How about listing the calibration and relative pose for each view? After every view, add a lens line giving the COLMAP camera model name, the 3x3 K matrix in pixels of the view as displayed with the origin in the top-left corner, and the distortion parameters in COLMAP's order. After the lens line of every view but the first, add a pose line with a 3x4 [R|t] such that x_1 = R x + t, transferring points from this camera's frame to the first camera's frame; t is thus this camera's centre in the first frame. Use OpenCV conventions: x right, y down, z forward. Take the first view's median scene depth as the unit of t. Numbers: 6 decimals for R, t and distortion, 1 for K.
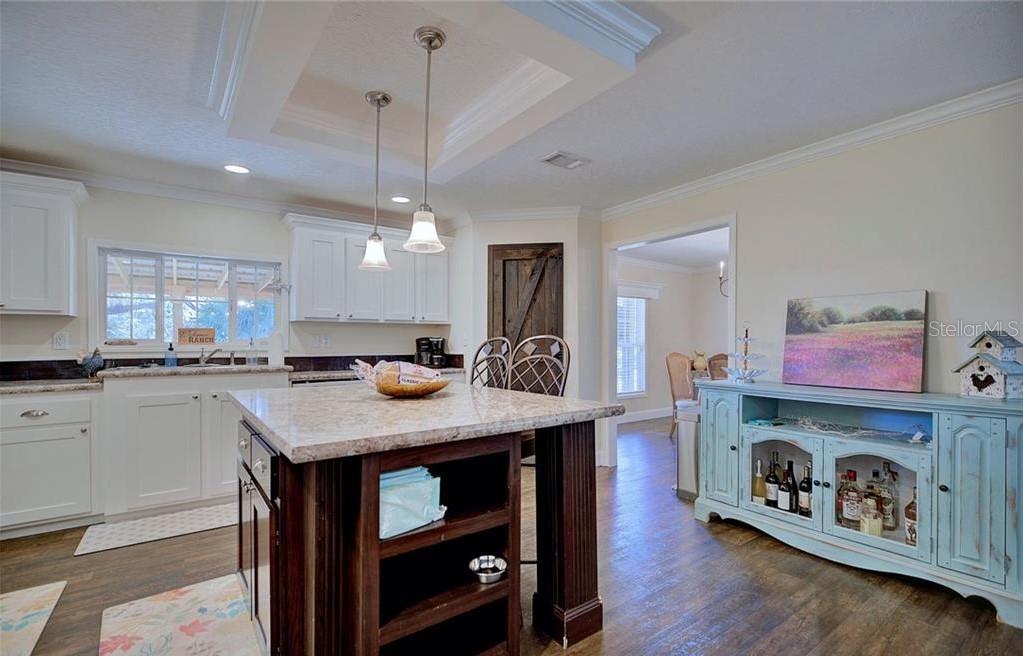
lens RADIAL K [[464.2, 0, 514.4], [0, 464.2, 344.9], [0, 0, 1]] dist [-0.001611, -0.002221]
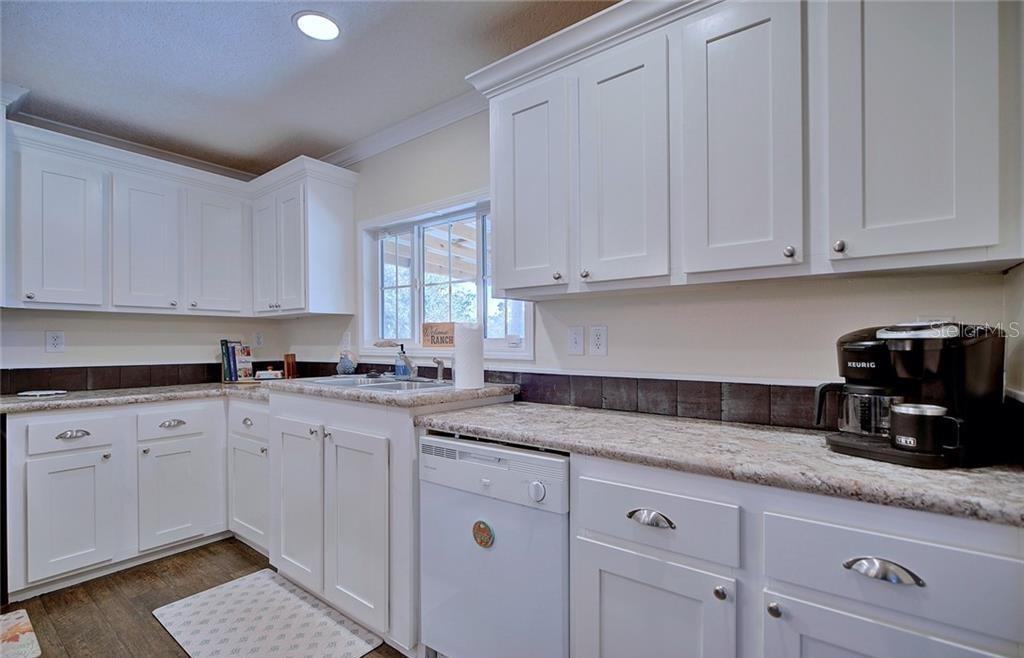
lens RADIAL K [[464.7, 0, 510.5], [0, 464.7, 337.9], [0, 0, 1]] dist [-0.001611, -0.002221]
pose [[0.275275, -0.005176, -0.961352, -0.007065], [-0.005175, 0.999963, -0.006866, -0.008044], [0.961352, 0.006865, 0.275238, 0.833552]]
